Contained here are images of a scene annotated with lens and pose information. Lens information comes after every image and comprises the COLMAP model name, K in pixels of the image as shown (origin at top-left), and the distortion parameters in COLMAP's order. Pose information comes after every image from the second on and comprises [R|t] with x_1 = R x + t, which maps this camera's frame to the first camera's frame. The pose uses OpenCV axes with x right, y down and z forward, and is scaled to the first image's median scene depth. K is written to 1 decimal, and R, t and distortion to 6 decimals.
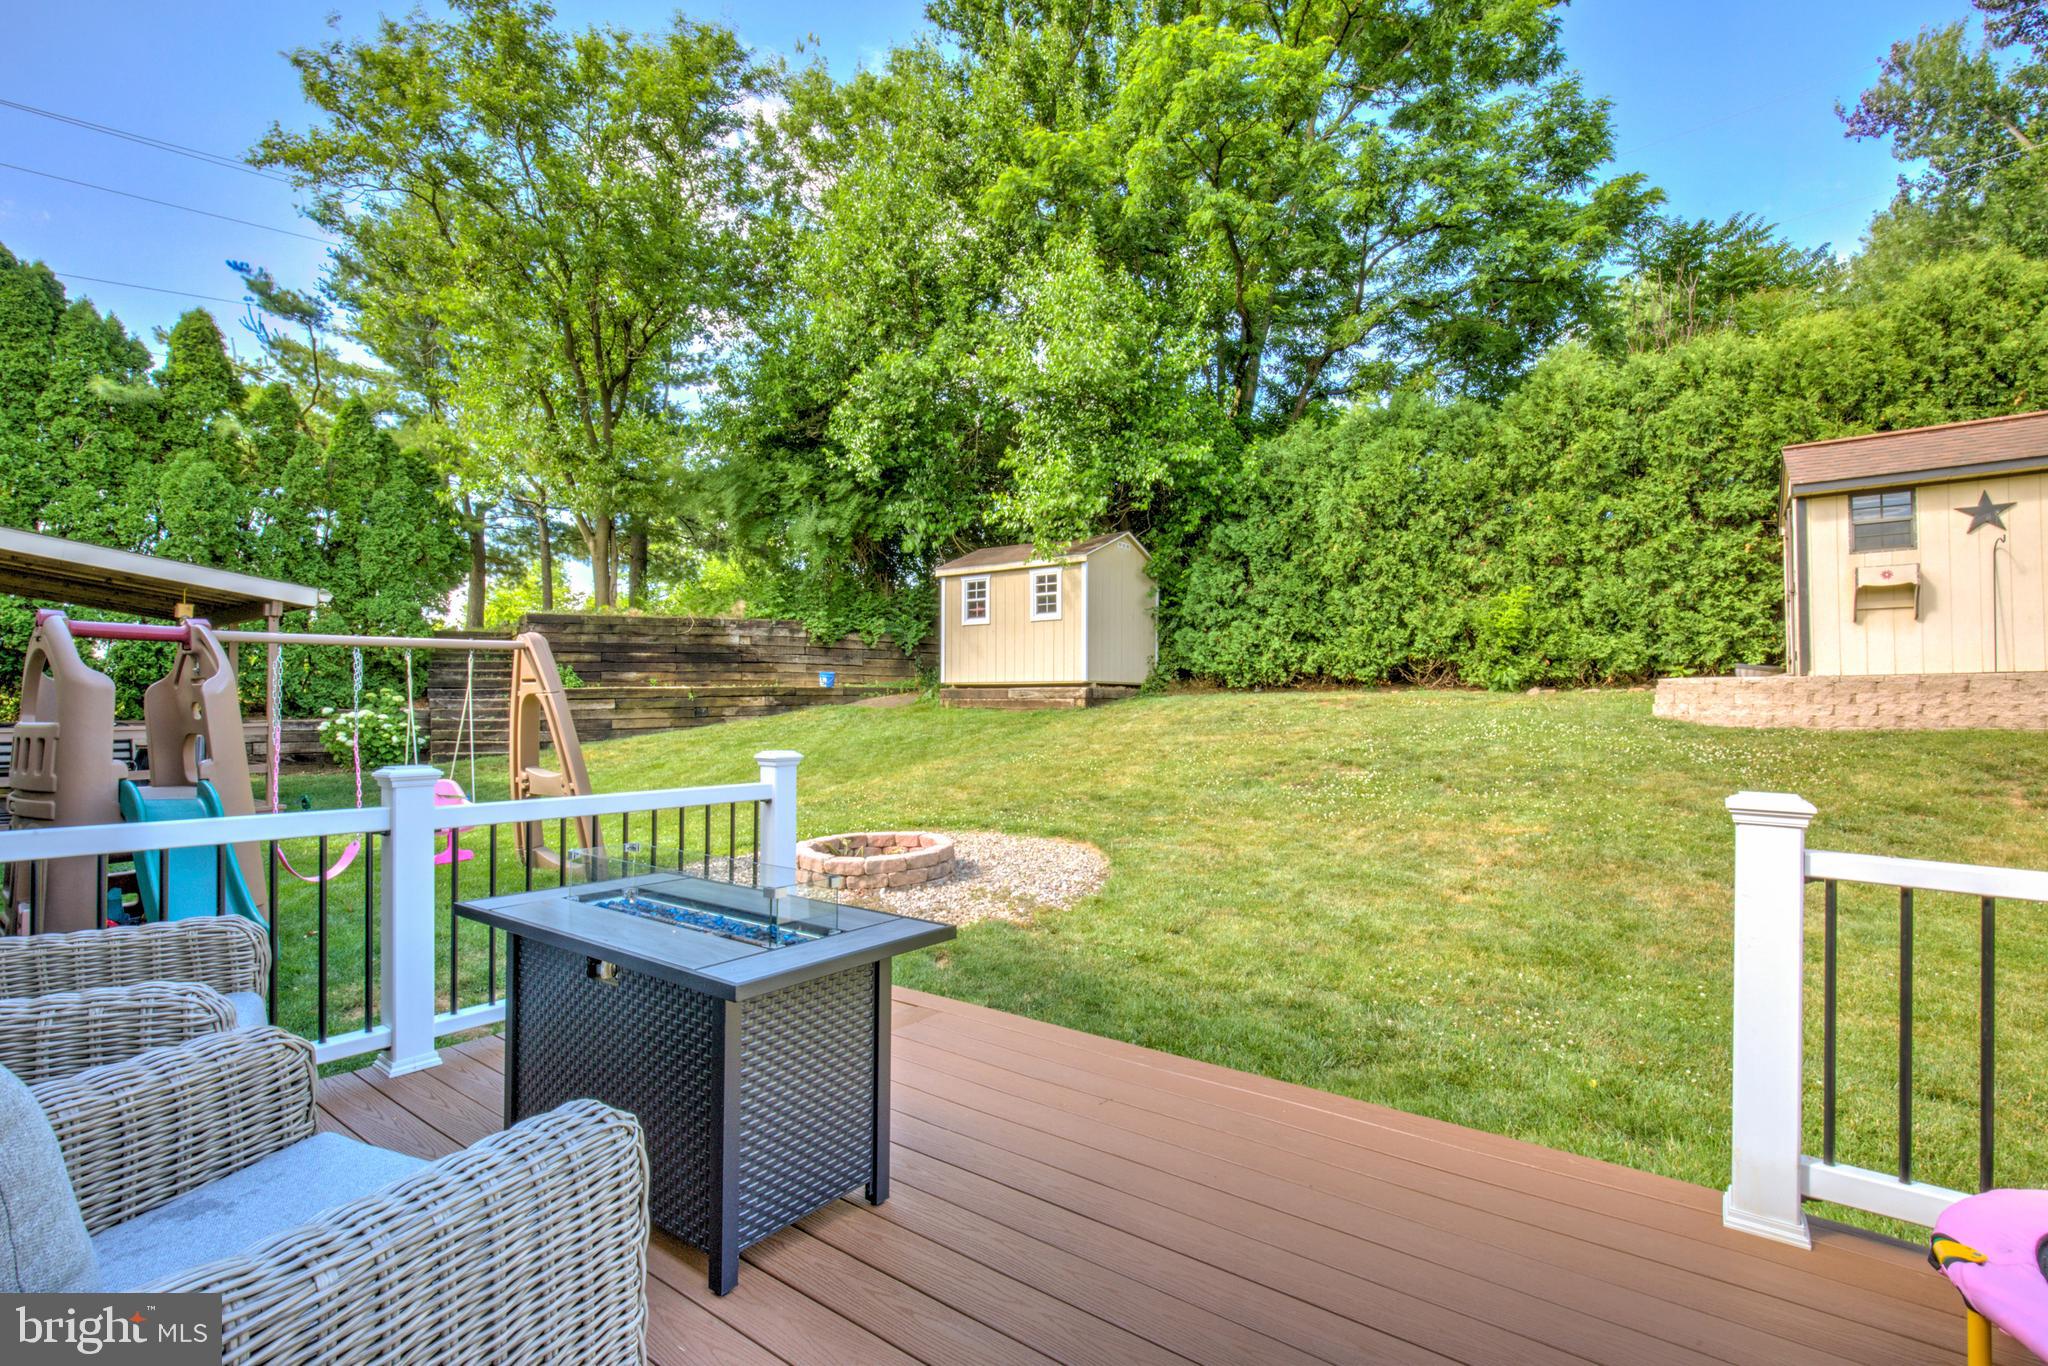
lens RADIAL K [[926.5, 0, 1030.0], [0, 926.5, 686.5], [0, 0, 1]] dist [0.000090, 0.000356]
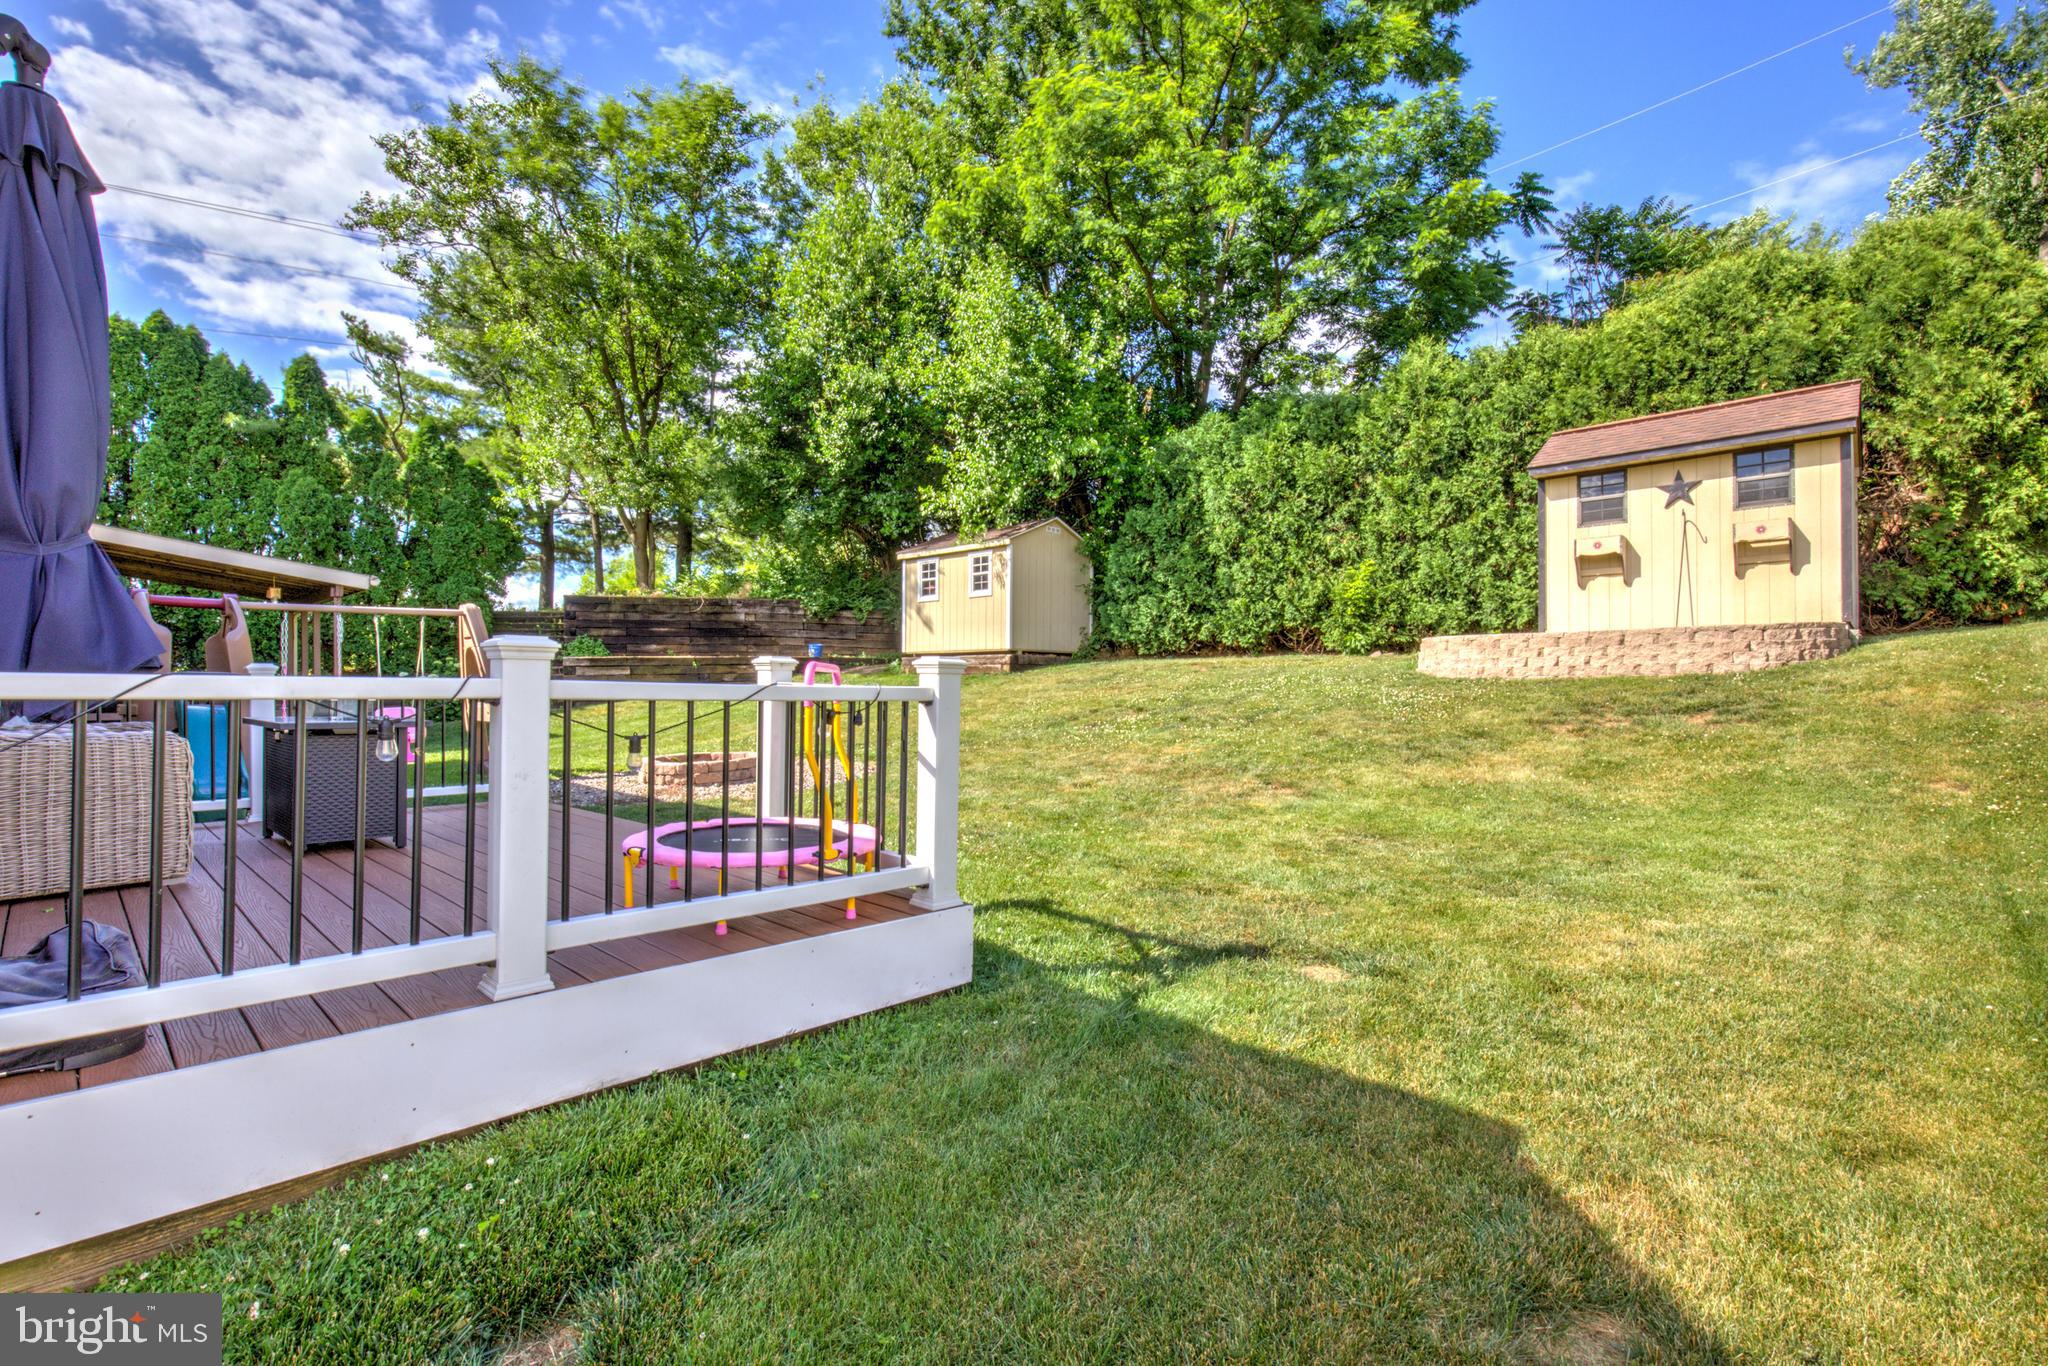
lens RADIAL K [[926.5, 0, 1020.3], [0, 926.5, 685.0], [0, 0, 1]] dist [0.000090, 0.000356]
pose [[0.992966, 0.001341, -0.118393, 0.226282], [0.000734, 0.999847, 0.017487, 0.020286], [0.118398, -0.017451, 0.992813, -0.147562]]
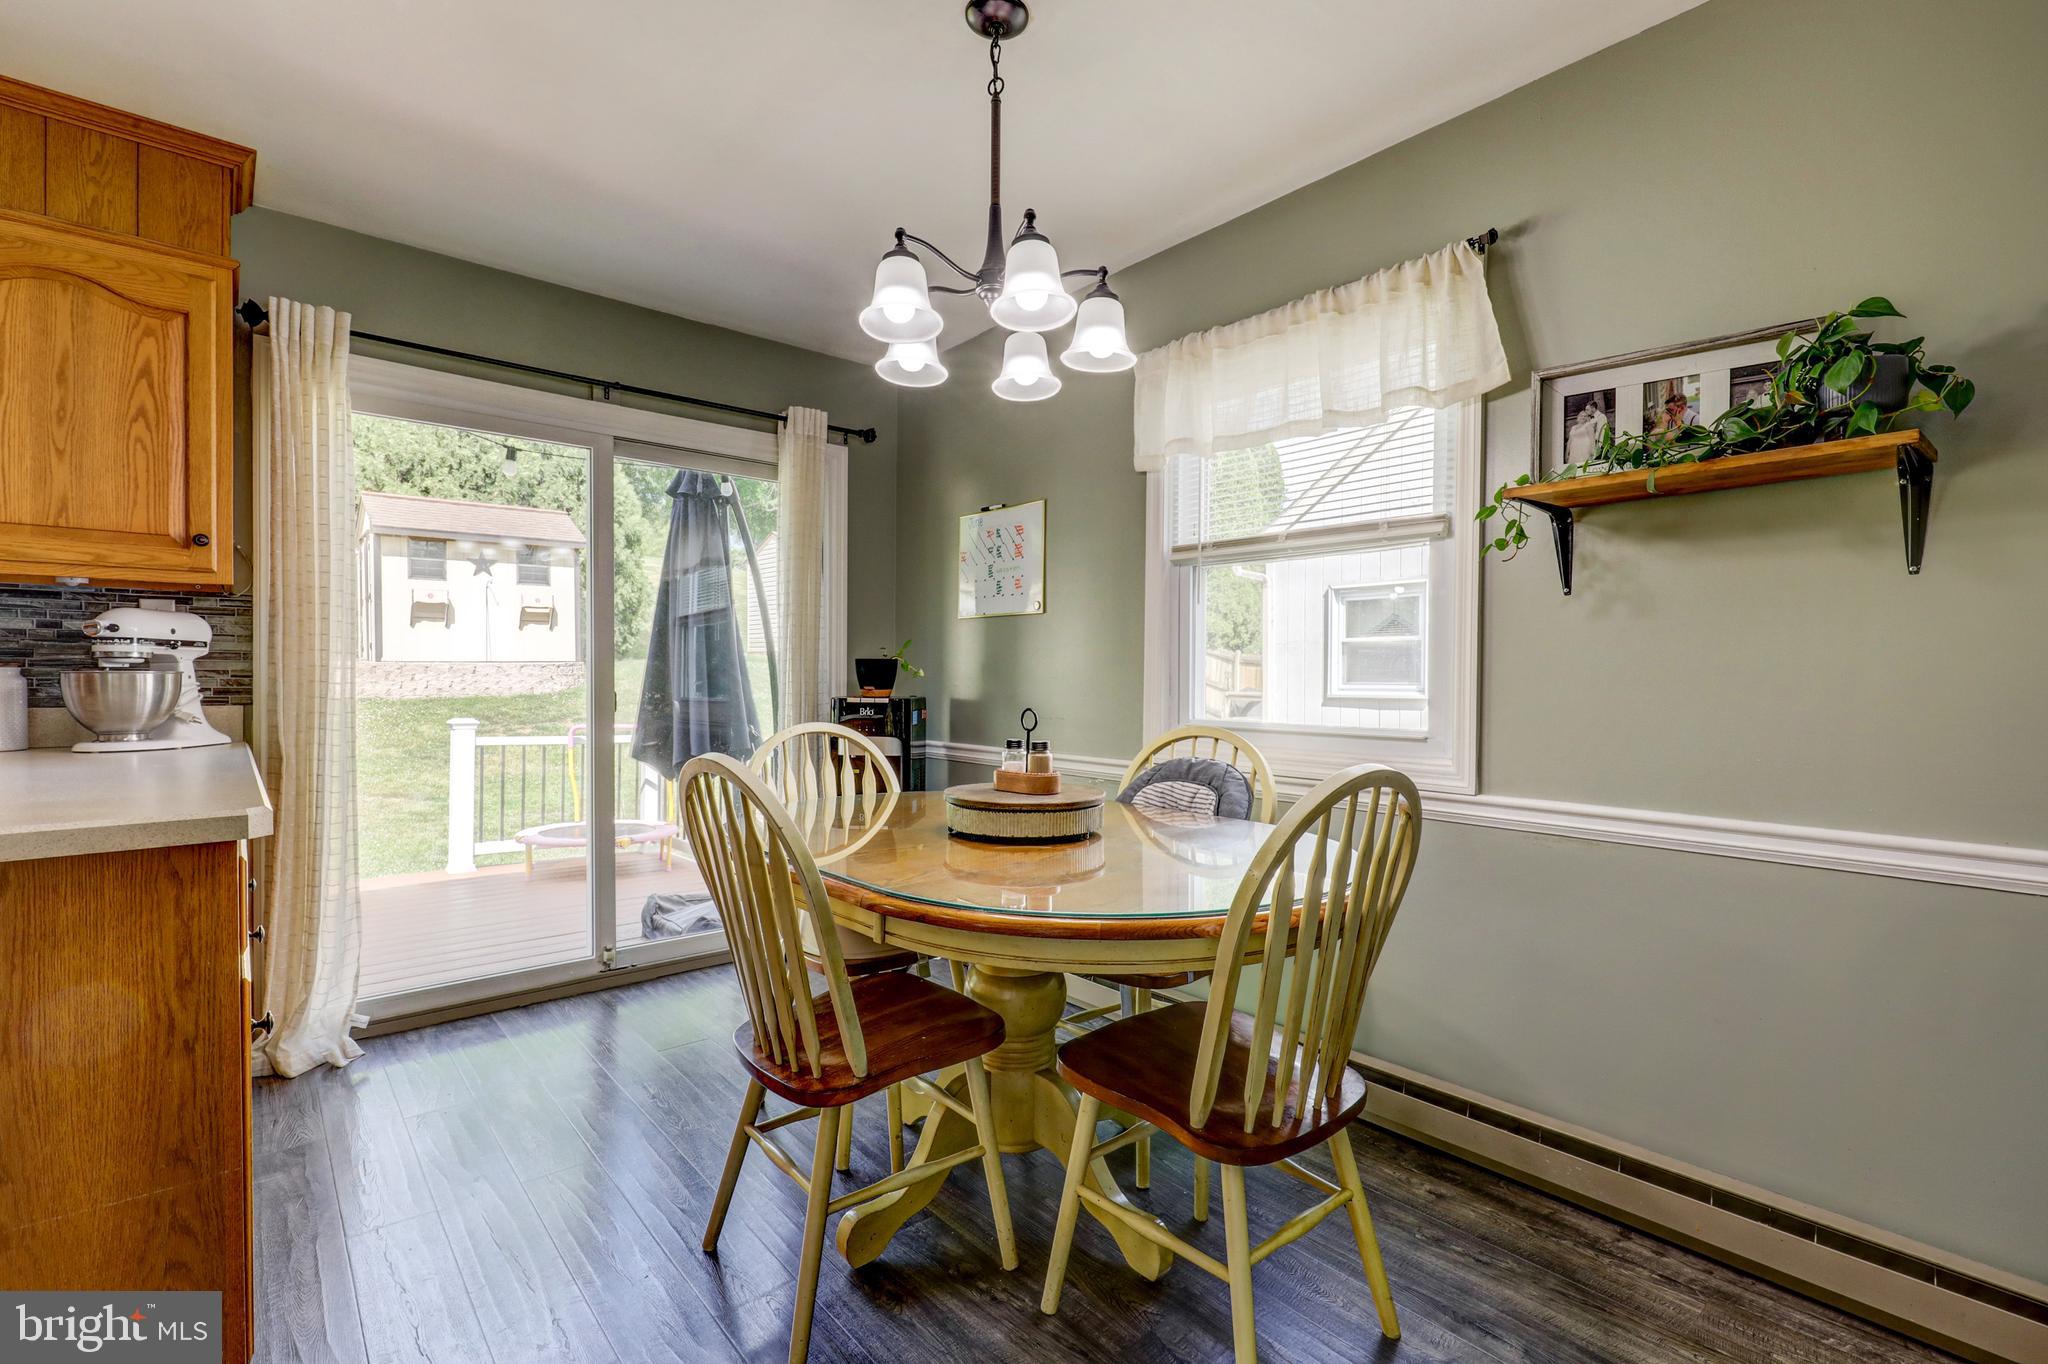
lens RADIAL K [[926.5, 0, 1030.7], [0, 926.5, 690.9], [0, 0, 1]] dist [0.000090, 0.000356]
pose [[0.209643, -0.012201, 0.977702, -0.235492], [-0.021132, 0.999632, 0.017006, -0.007664], [-0.977550, -0.024226, 0.209308, -0.188204]]
